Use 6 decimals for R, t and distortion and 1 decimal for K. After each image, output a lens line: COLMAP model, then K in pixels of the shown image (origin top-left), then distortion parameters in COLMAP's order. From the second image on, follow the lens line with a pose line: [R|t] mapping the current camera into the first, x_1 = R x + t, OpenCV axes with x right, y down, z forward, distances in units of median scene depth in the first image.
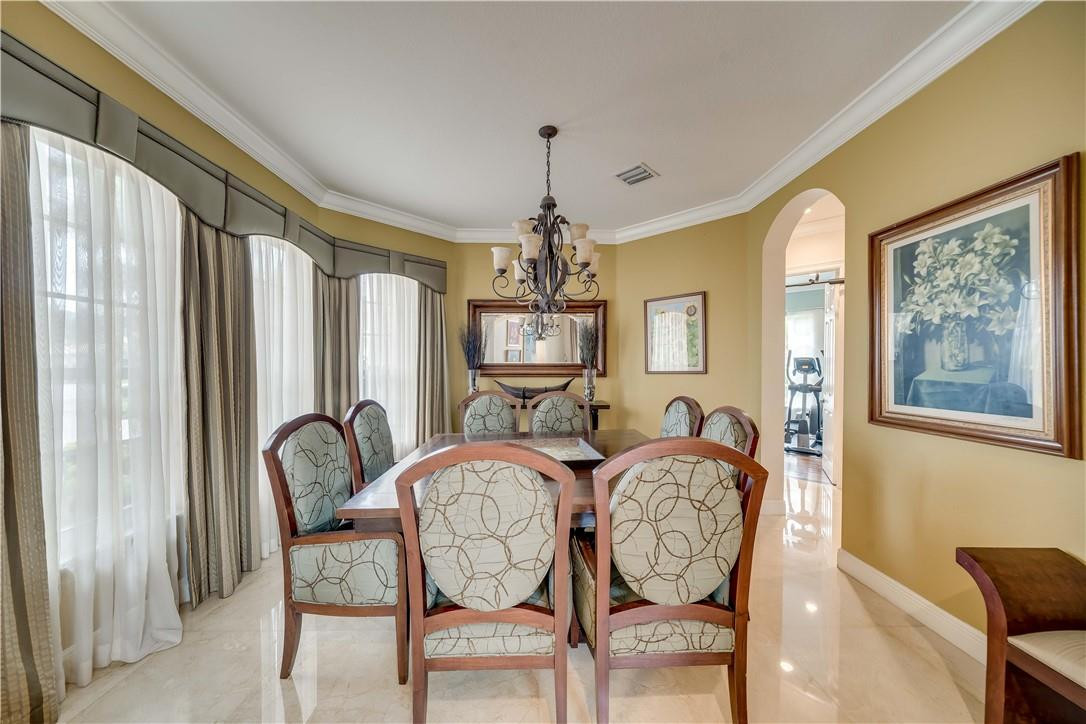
lens RADIAL K [[375.6, 0, 540.2], [0, 375.6, 369.0], [0, 0, 1]] dist [-0.003511, -0.000107]
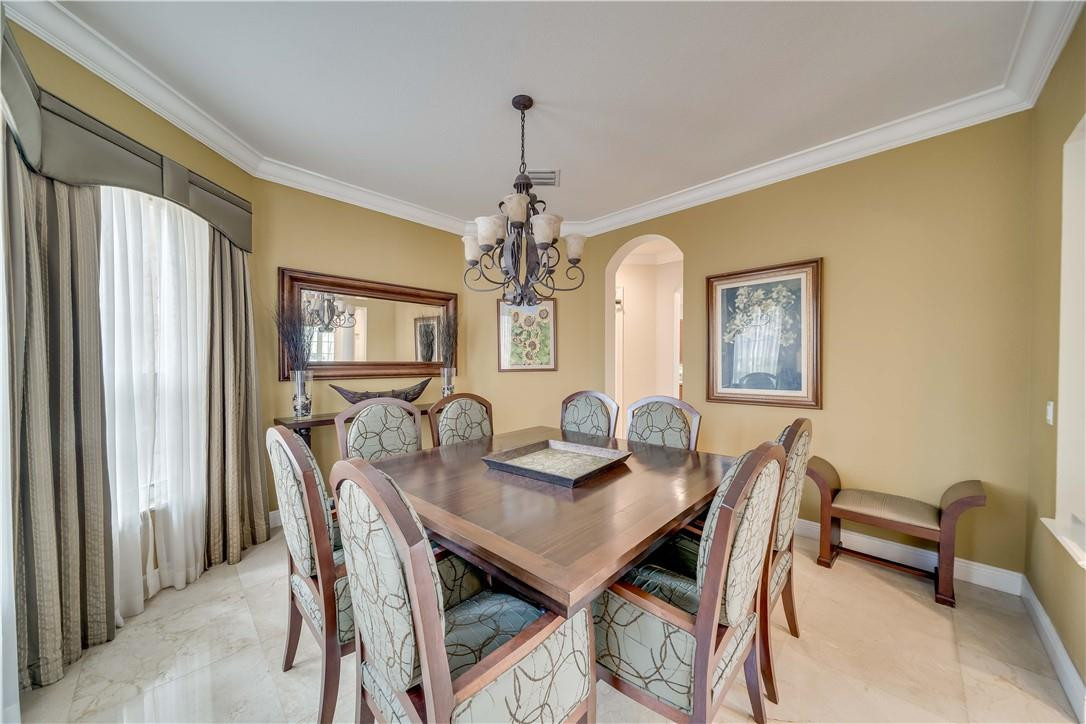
lens RADIAL K [[375.6, 0, 540.2], [0, 375.6, 369.0], [0, 0, 1]] dist [-0.003511, -0.000107]
pose [[0.715718, -0.013347, 0.698262, -0.640849], [0.009397, 0.999911, 0.009481, -0.006396], [-0.698326, -0.000224, 0.715779, 0.368136]]
